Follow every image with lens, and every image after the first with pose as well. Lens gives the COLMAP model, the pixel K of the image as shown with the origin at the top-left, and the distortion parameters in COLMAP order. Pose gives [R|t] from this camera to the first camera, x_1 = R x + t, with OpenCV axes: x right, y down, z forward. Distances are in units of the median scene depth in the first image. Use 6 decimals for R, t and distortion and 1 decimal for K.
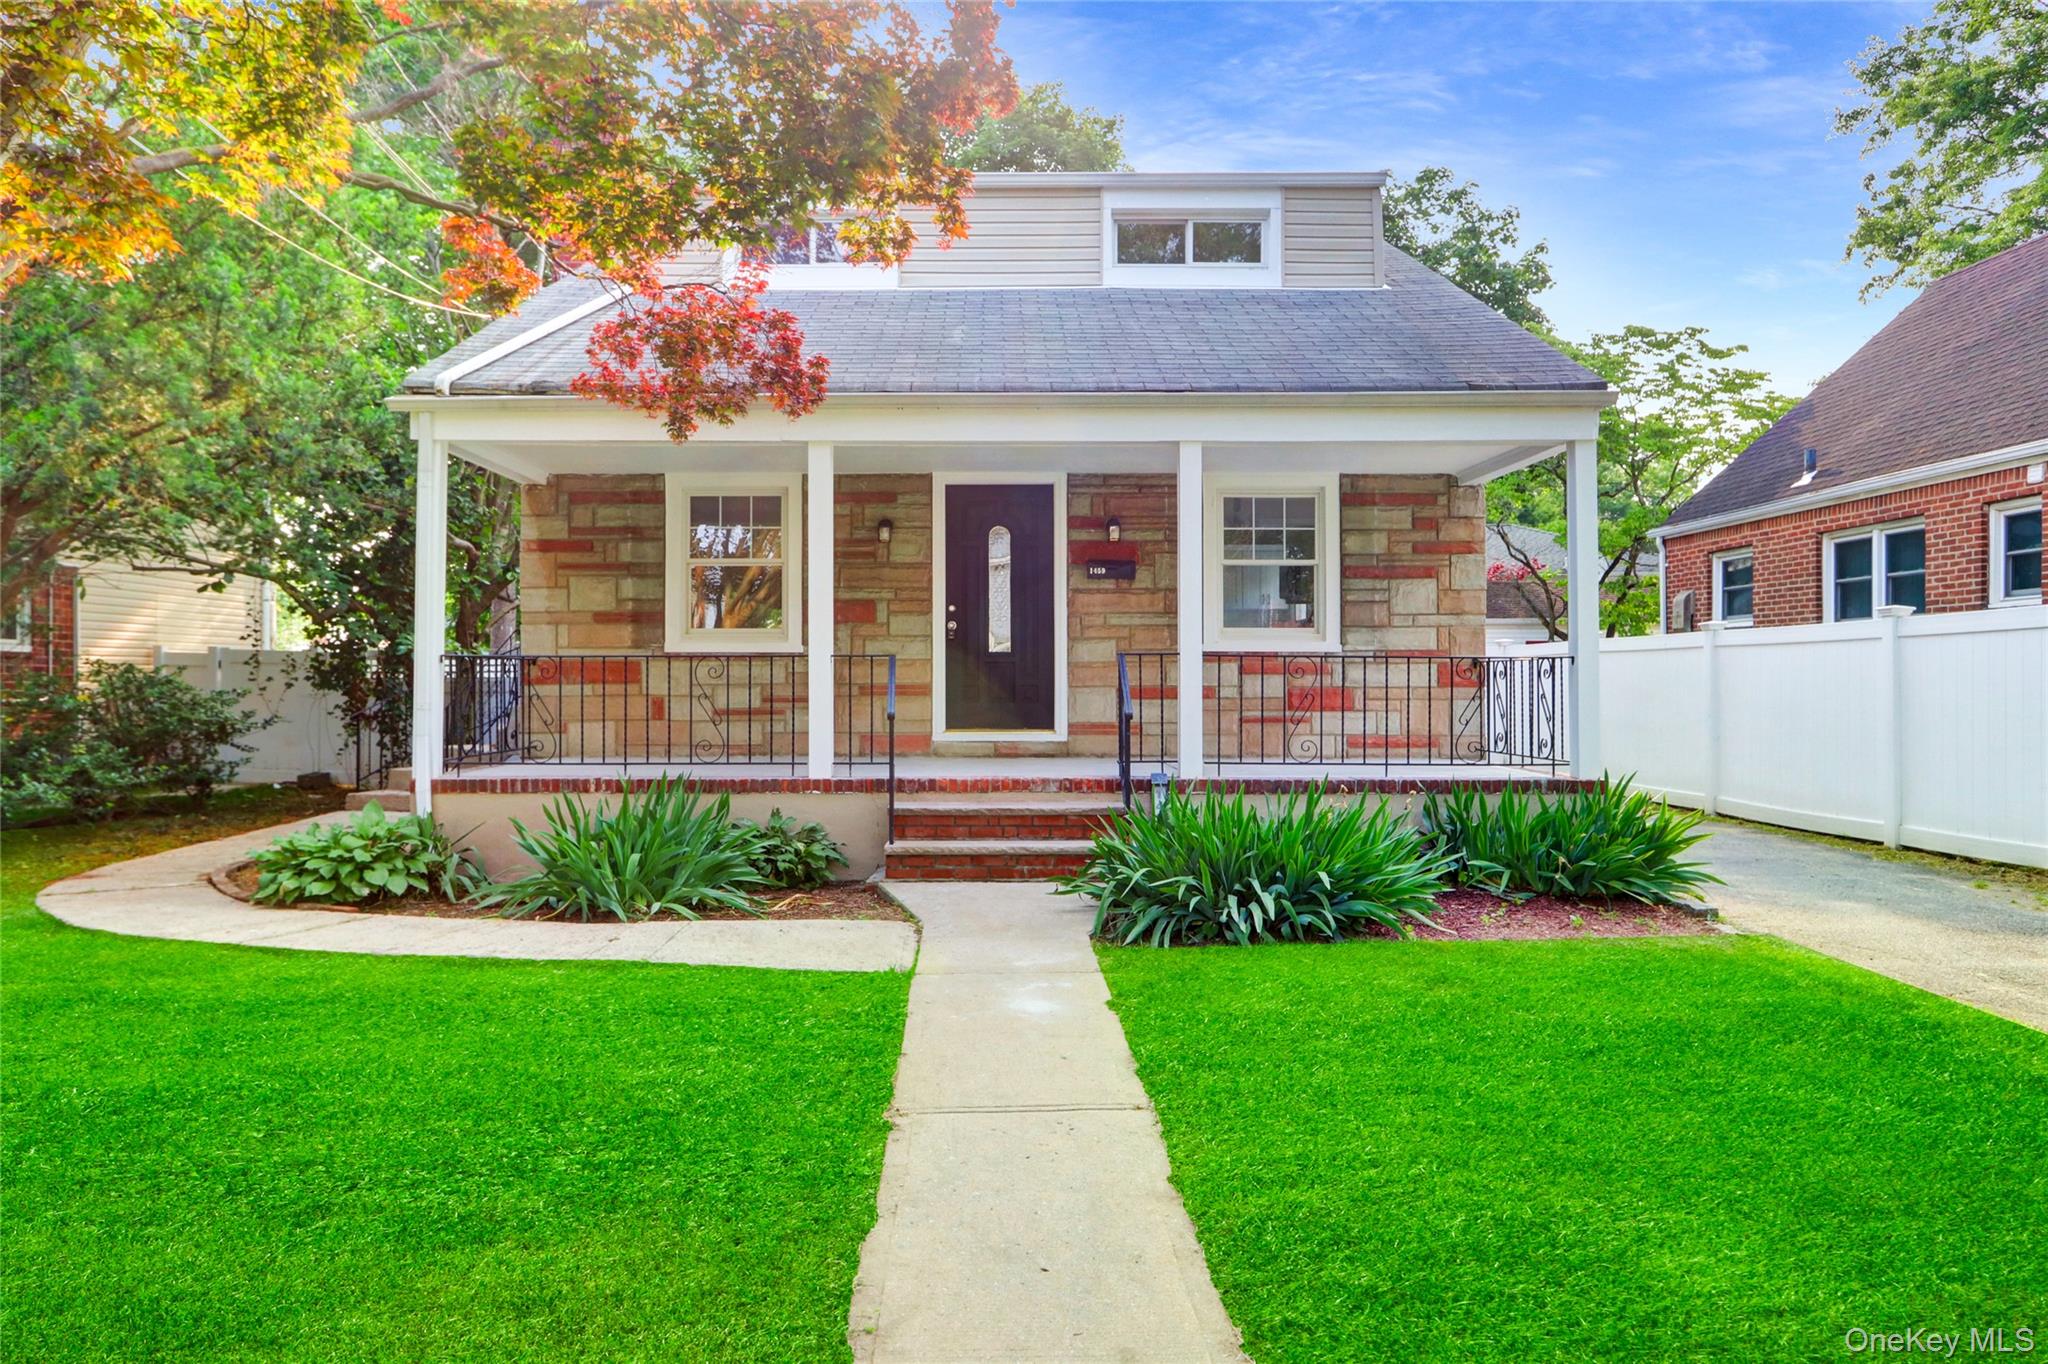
lens RADIAL K [[1254.1, 0, 1021.6], [0, 1254.1, 687.6], [0, 0, 1]] dist [-0.012210, -0.000679]
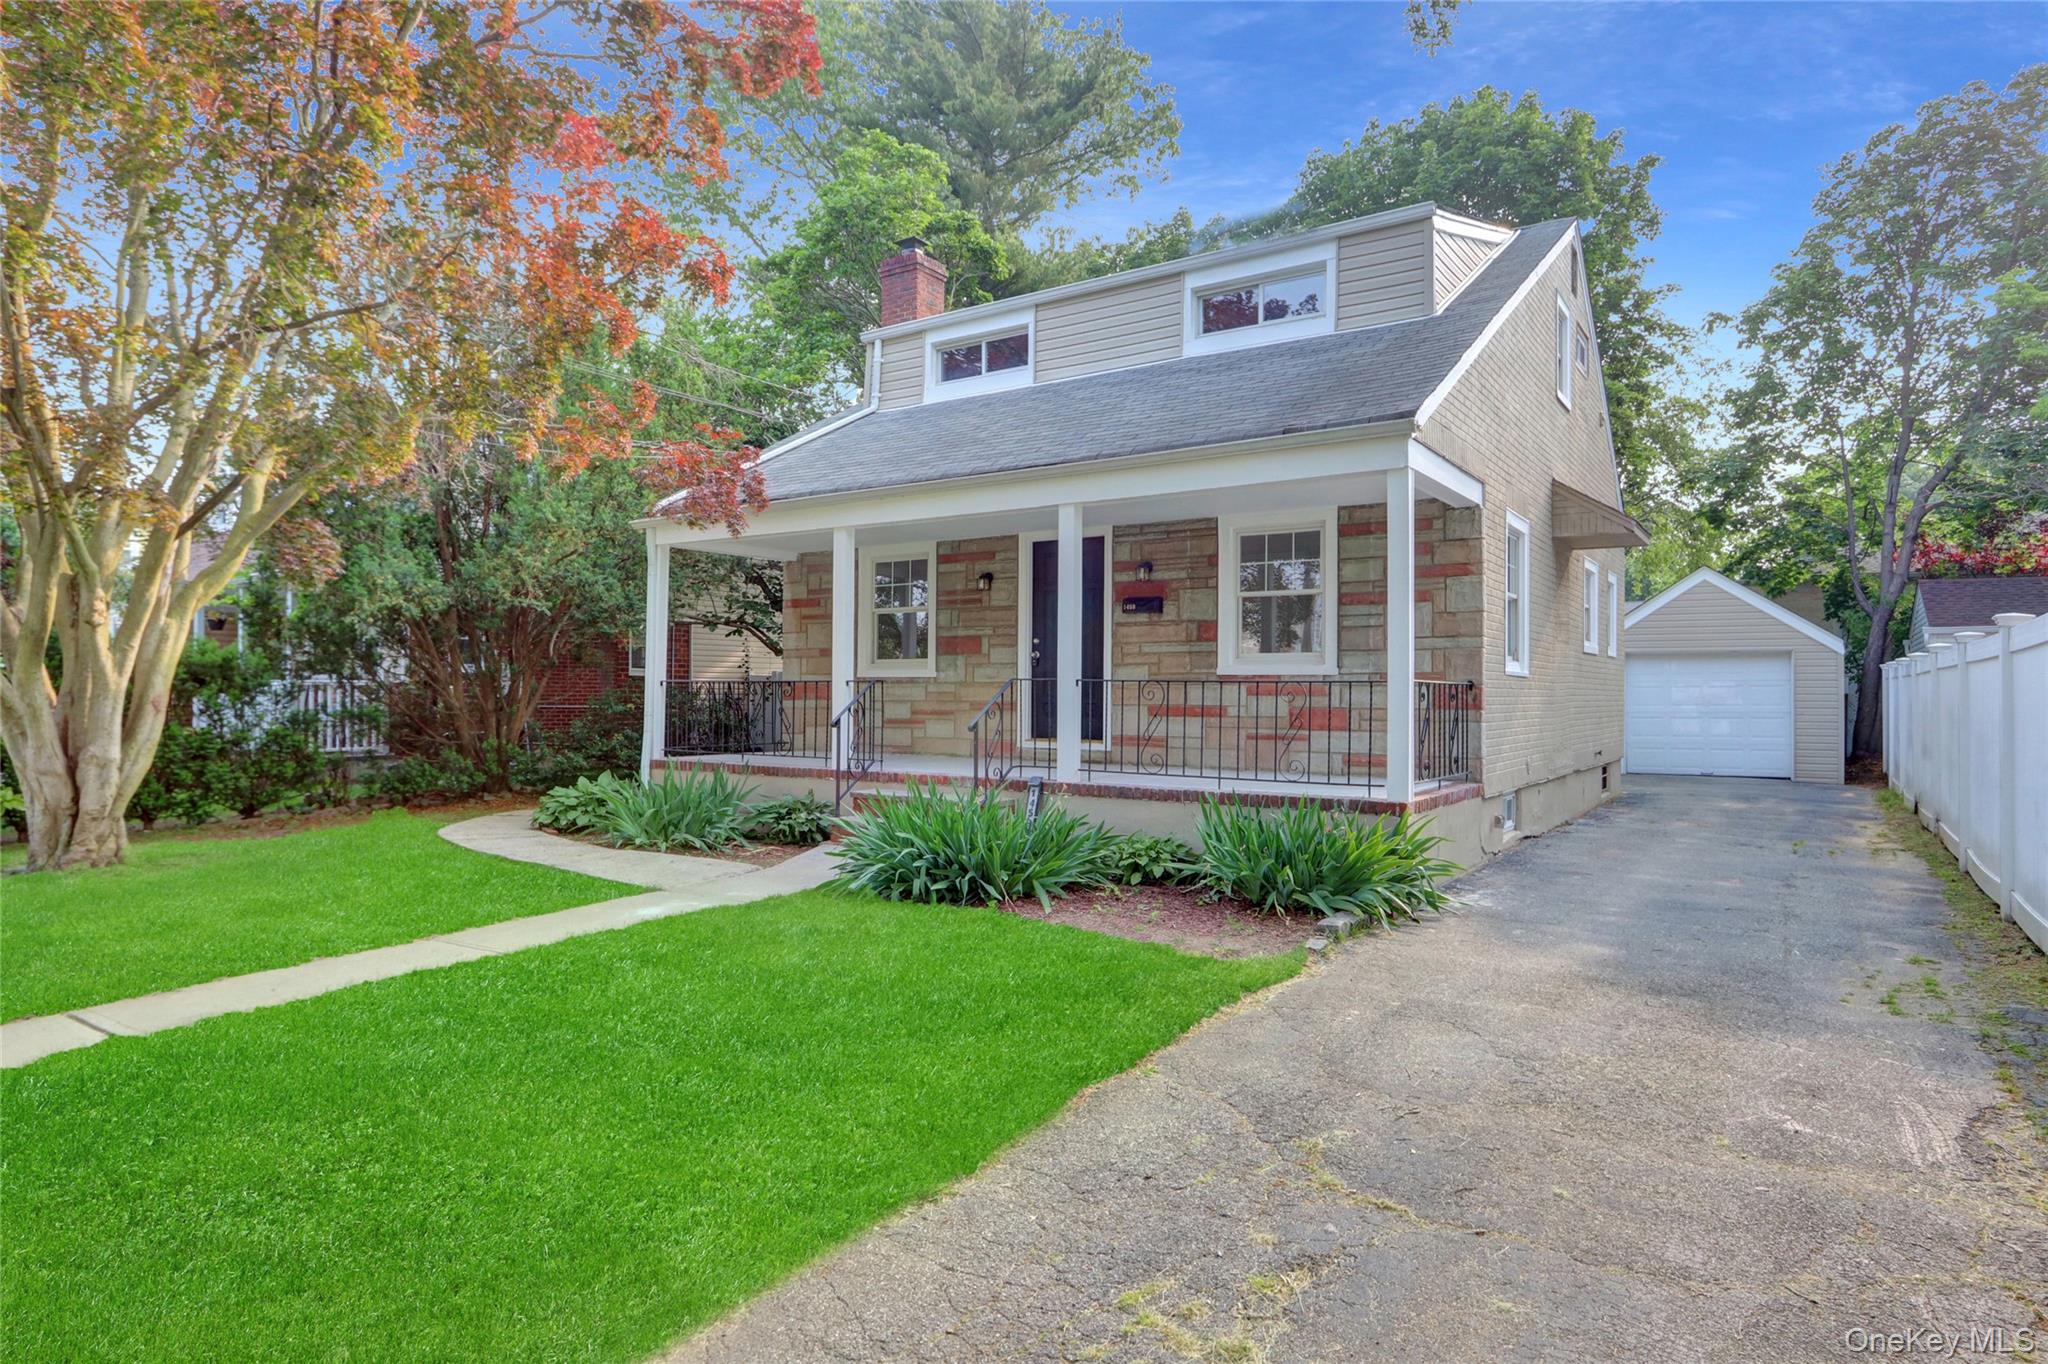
lens RADIAL K [[1192.7, 0, 1022.0], [0, 1192.7, 670.7], [0, 0, 1]] dist [0.000978, -0.000008]
pose [[0.820073, -0.006038, -0.572227, 0.611615], [-0.011277, 0.999580, -0.026709, -0.002441], [0.572148, 0.028356, 0.819660, 0.028389]]
